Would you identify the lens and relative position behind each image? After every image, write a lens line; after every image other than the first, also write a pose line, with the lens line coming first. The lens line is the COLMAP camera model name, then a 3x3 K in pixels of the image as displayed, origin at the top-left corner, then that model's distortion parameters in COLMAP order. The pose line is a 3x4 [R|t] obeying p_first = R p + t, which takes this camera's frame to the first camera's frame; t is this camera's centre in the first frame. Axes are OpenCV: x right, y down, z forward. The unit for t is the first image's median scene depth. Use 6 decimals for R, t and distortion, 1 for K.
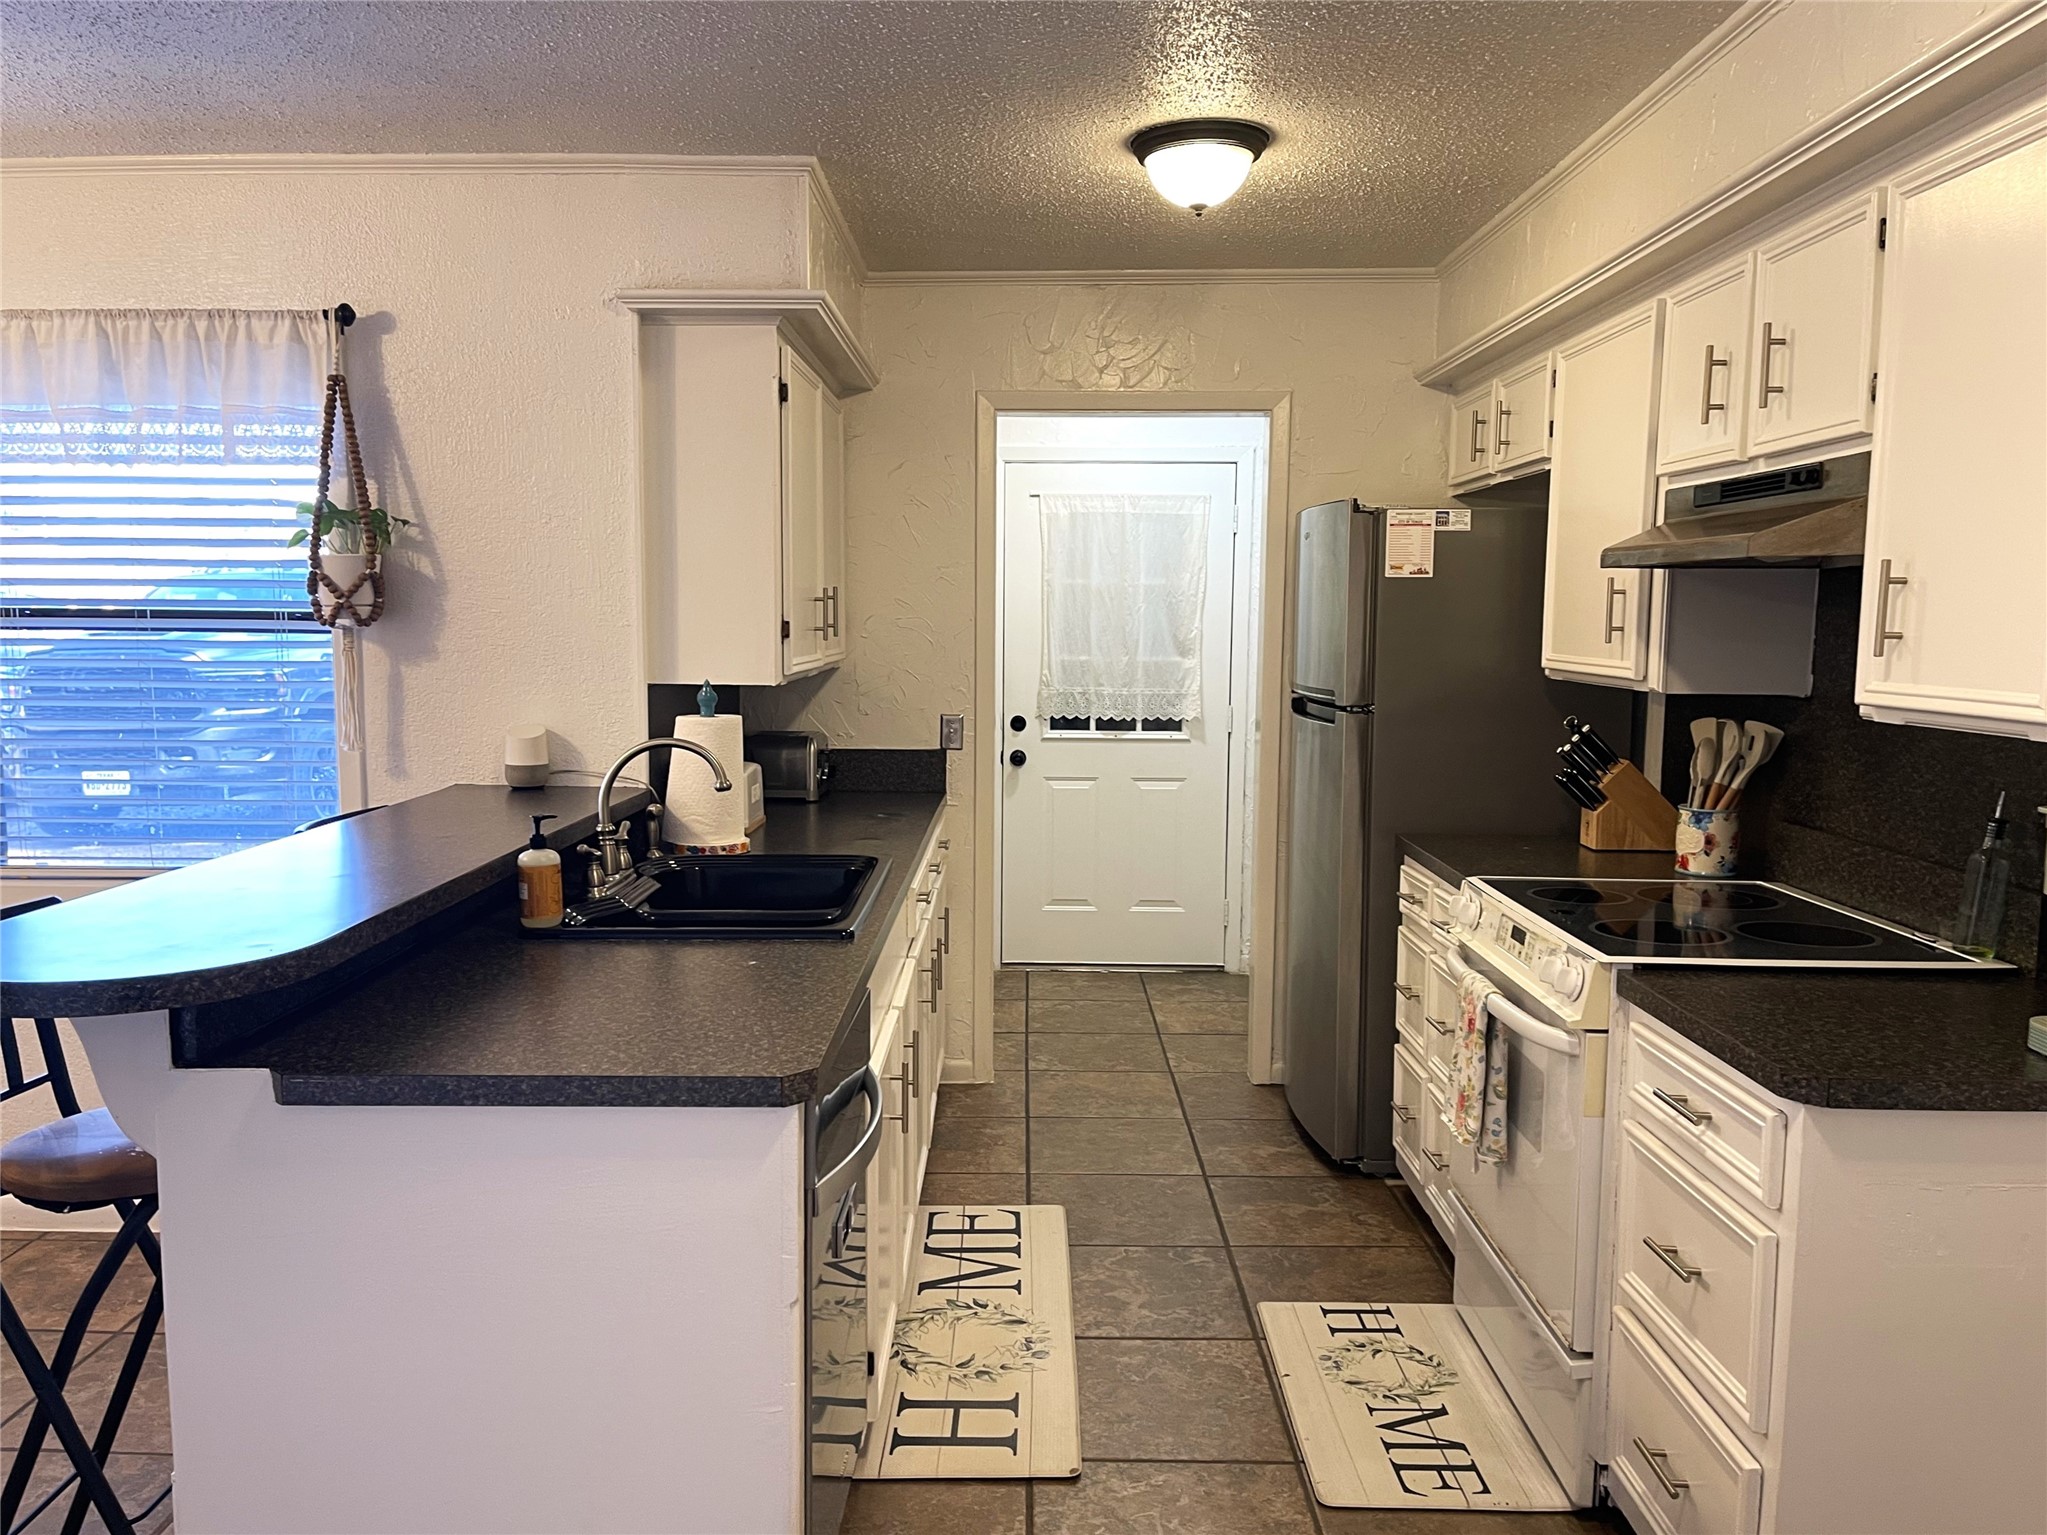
lens RADIAL K [[1565.0, 0, 1023.5], [0, 1565.0, 767.5], [0, 0, 1]] dist [0.011721, -0.000708]
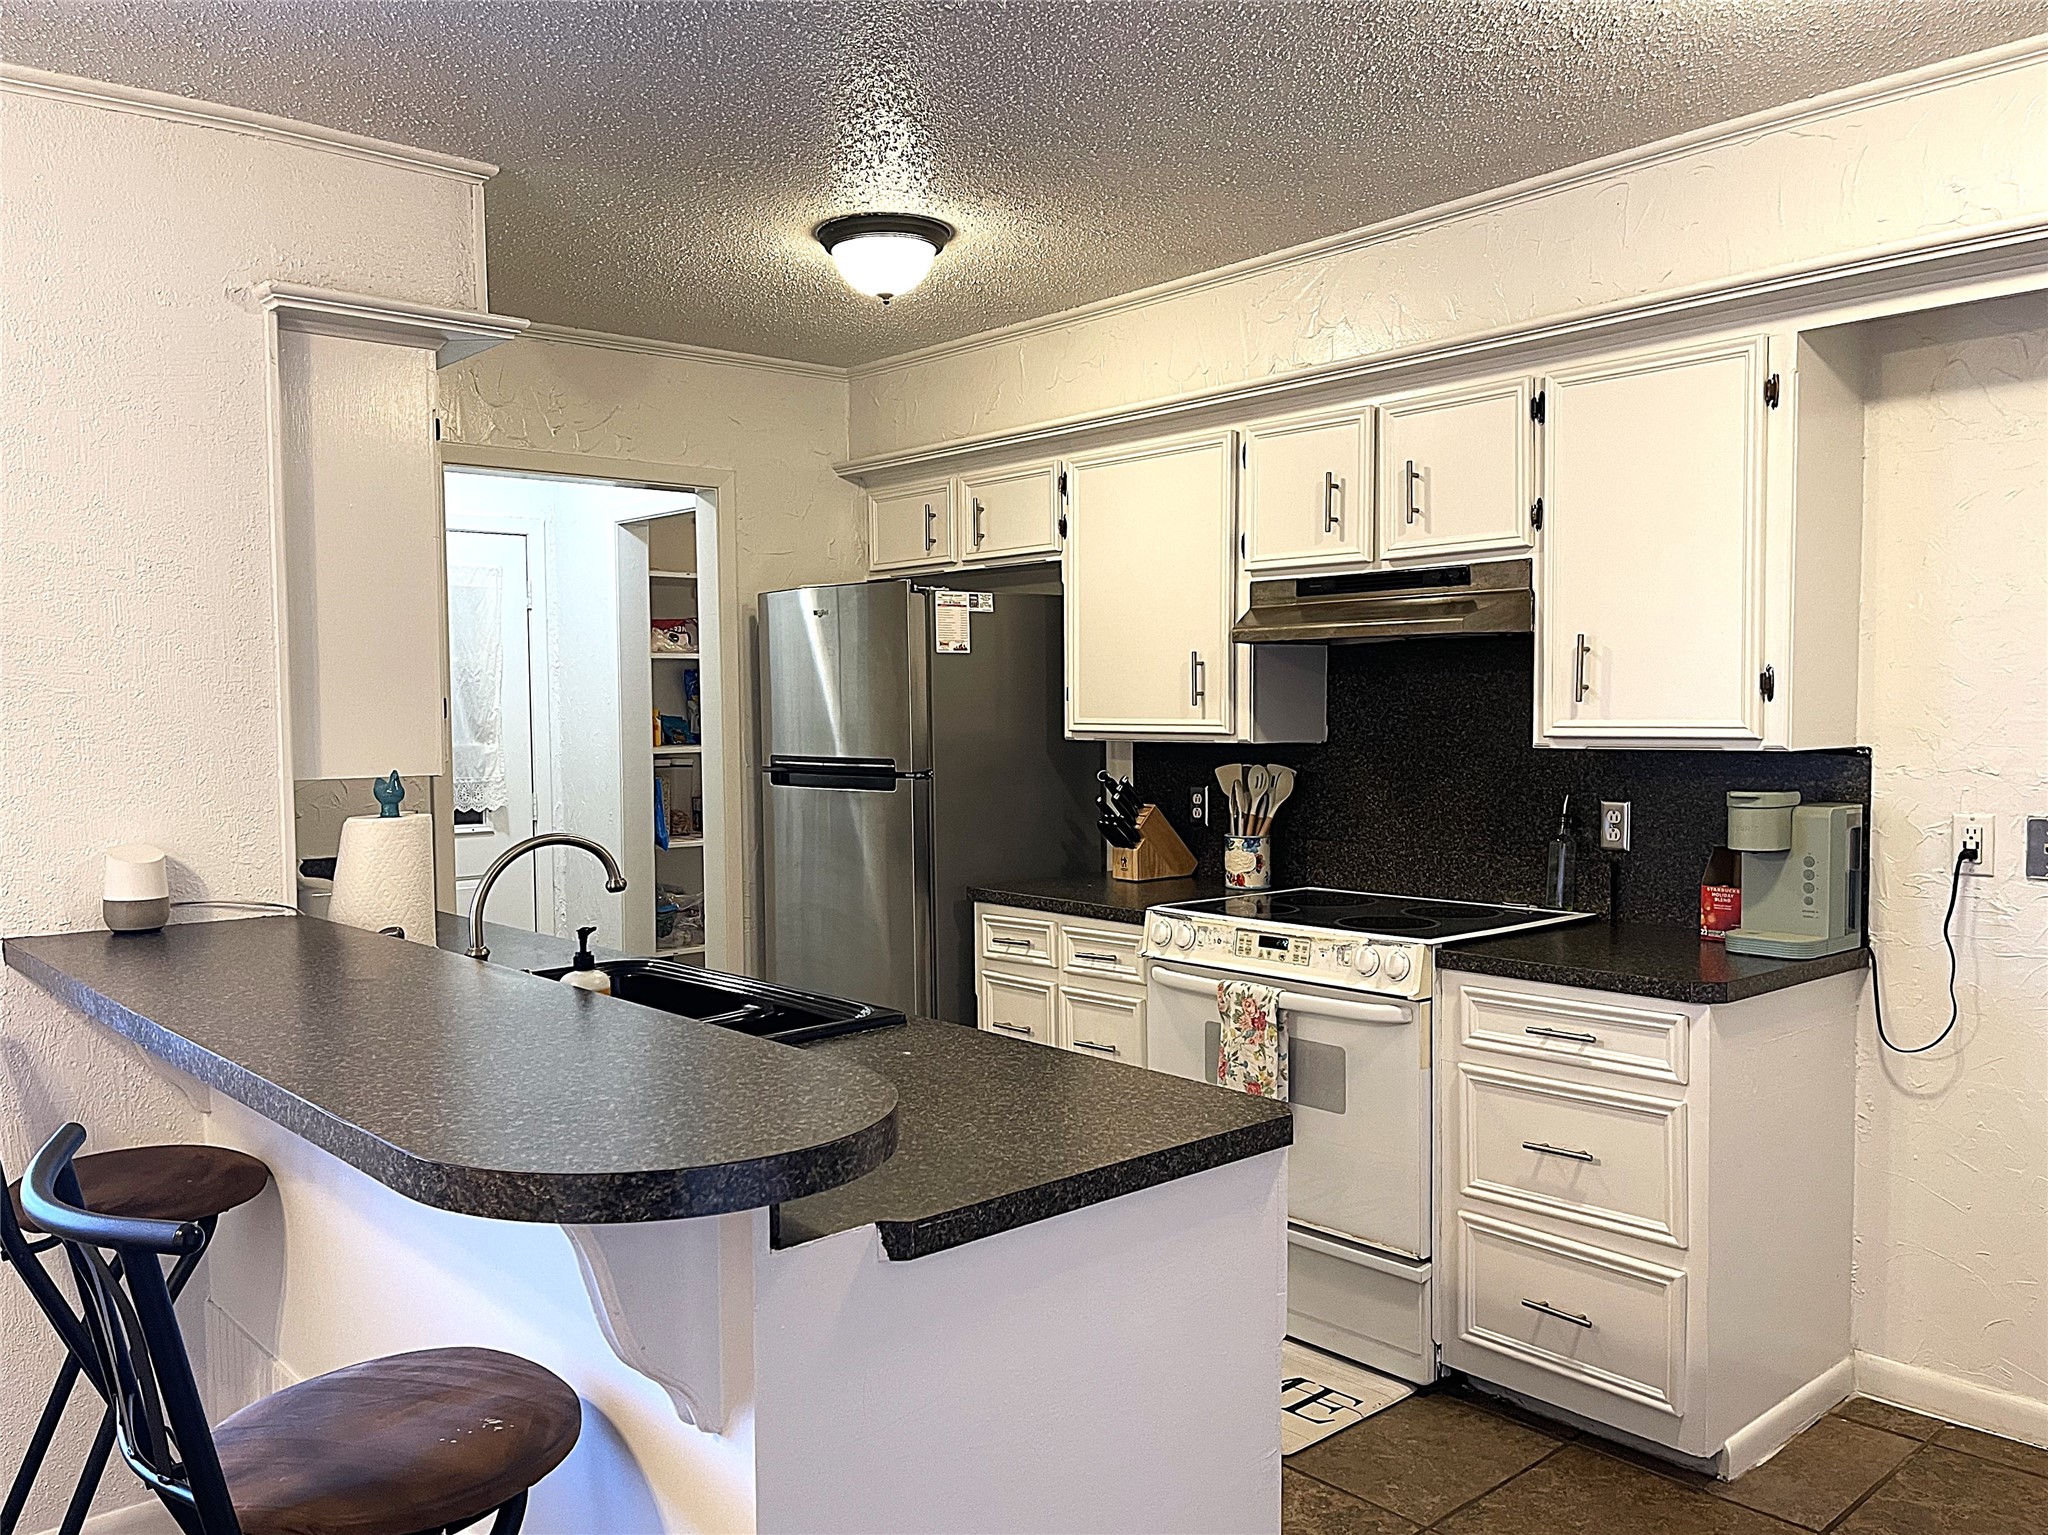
lens RADIAL K [[1583.1, 0, 1024.0], [0, 1583.1, 767.5], [0, 0, 1]] dist [0.111602, -0.239658]
pose [[0.738451, -0.043619, 0.672894, -0.550728], [0.082262, 0.996279, -0.025695, -0.010361], [-0.669270, 0.074328, 0.739292, 0.178546]]
